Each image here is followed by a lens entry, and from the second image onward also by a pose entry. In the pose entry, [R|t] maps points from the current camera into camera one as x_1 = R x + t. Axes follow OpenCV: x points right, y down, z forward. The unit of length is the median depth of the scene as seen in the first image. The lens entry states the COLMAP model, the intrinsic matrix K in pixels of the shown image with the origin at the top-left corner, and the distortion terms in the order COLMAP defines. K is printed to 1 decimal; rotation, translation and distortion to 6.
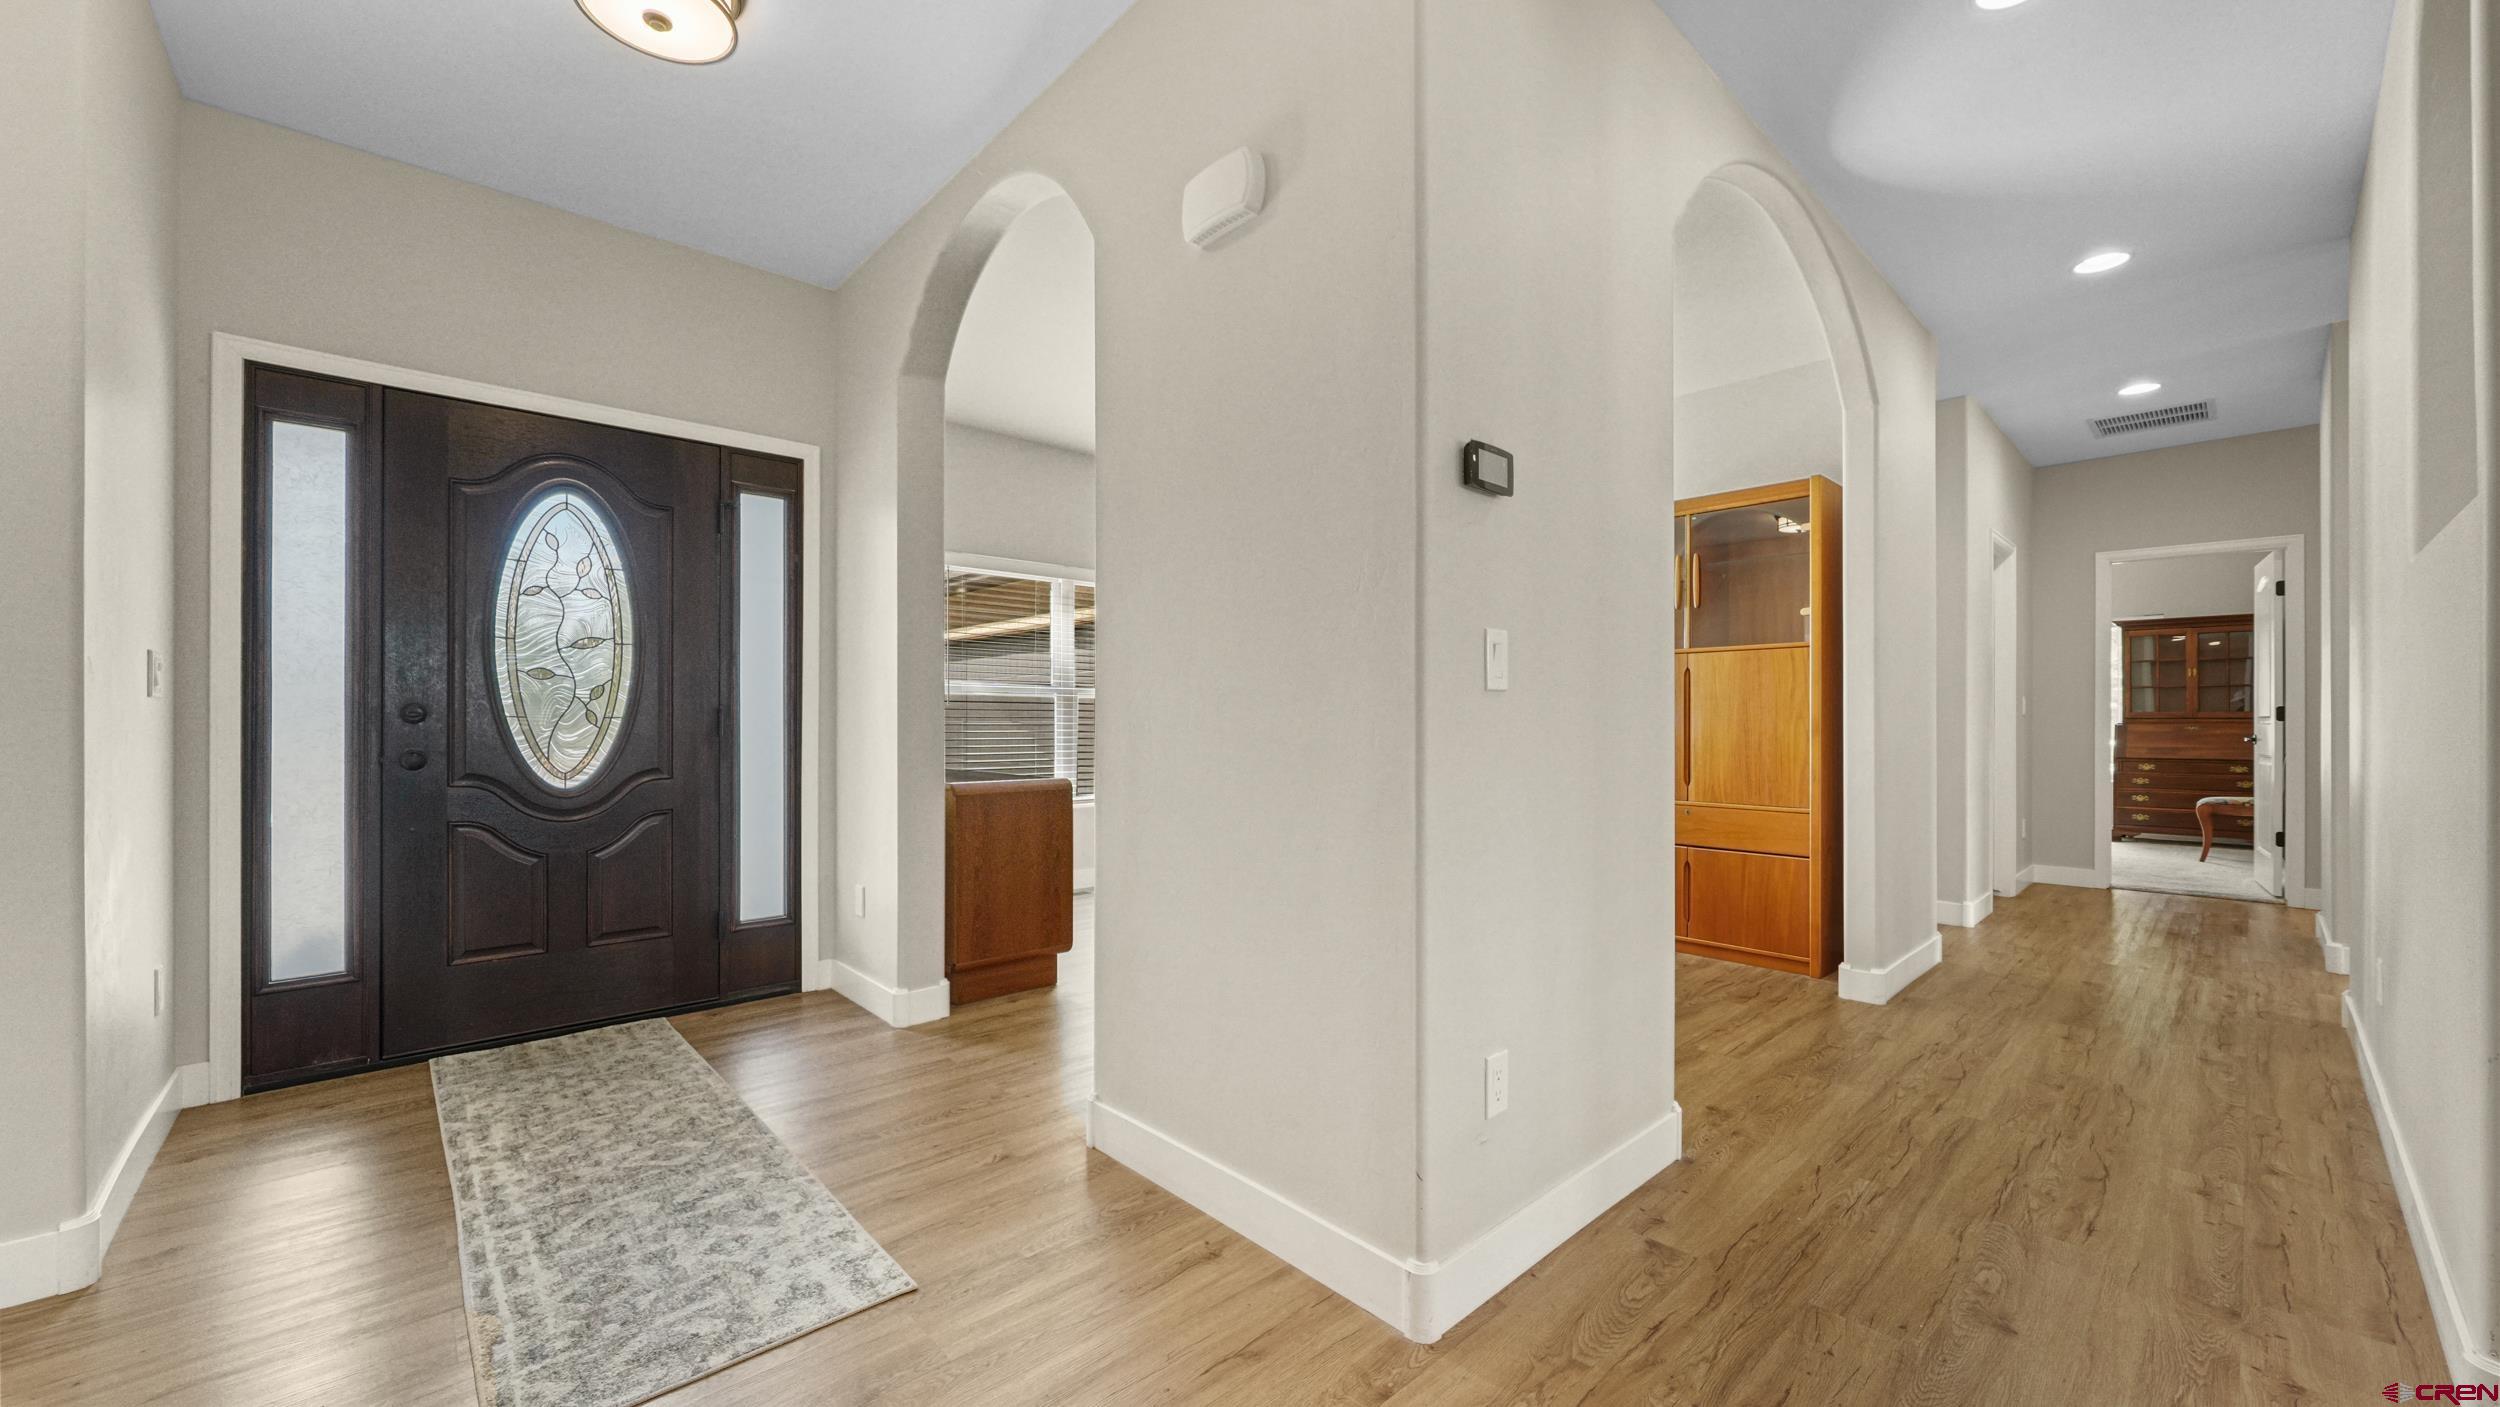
lens RADIAL K [[935.6, 0, 1257.2], [0, 935.6, 709.5], [0, 0, 1]] dist [-0.003813, -0.000004]
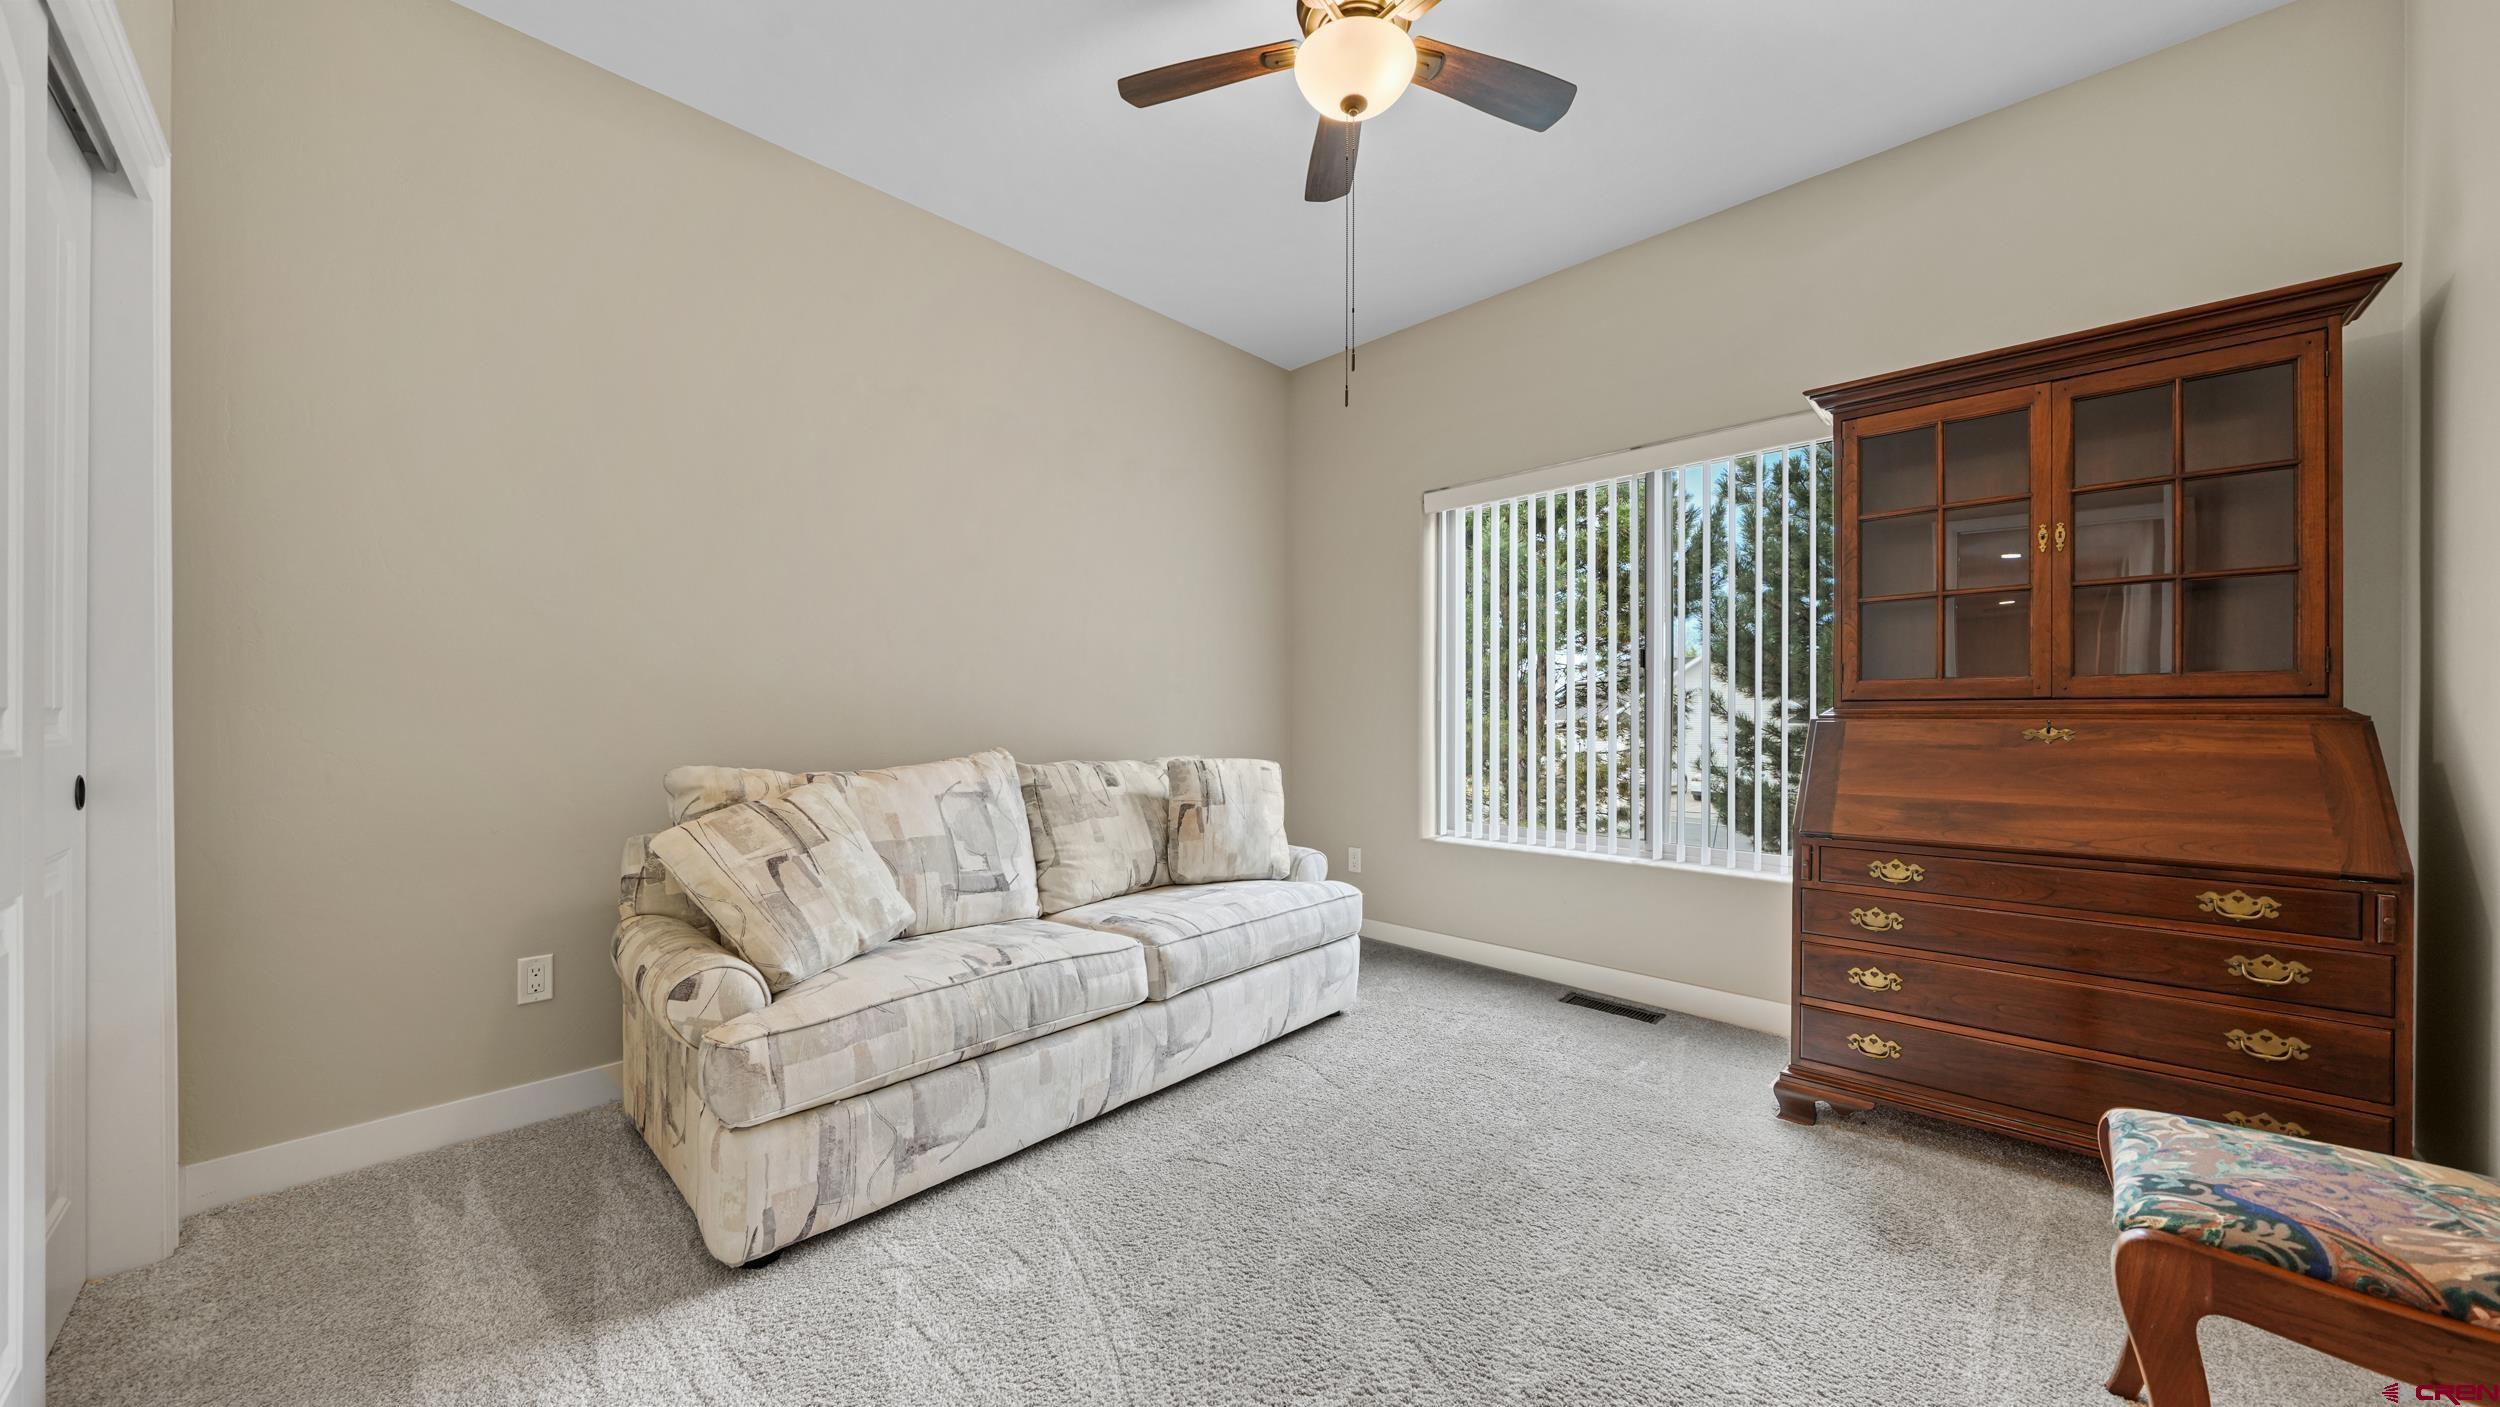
lens RADIAL K [[850.2, 0, 1246.7], [0, 850.2, 708.0], [0, 0, 1]] dist [-0.006736, 0.000714]
pose [[0.999694, -0.002661, 0.024573, 0.746116], [0.002393, 0.999937, 0.010961, 0.007846], [-0.024601, -0.010899, 0.999638, 0.743433]]
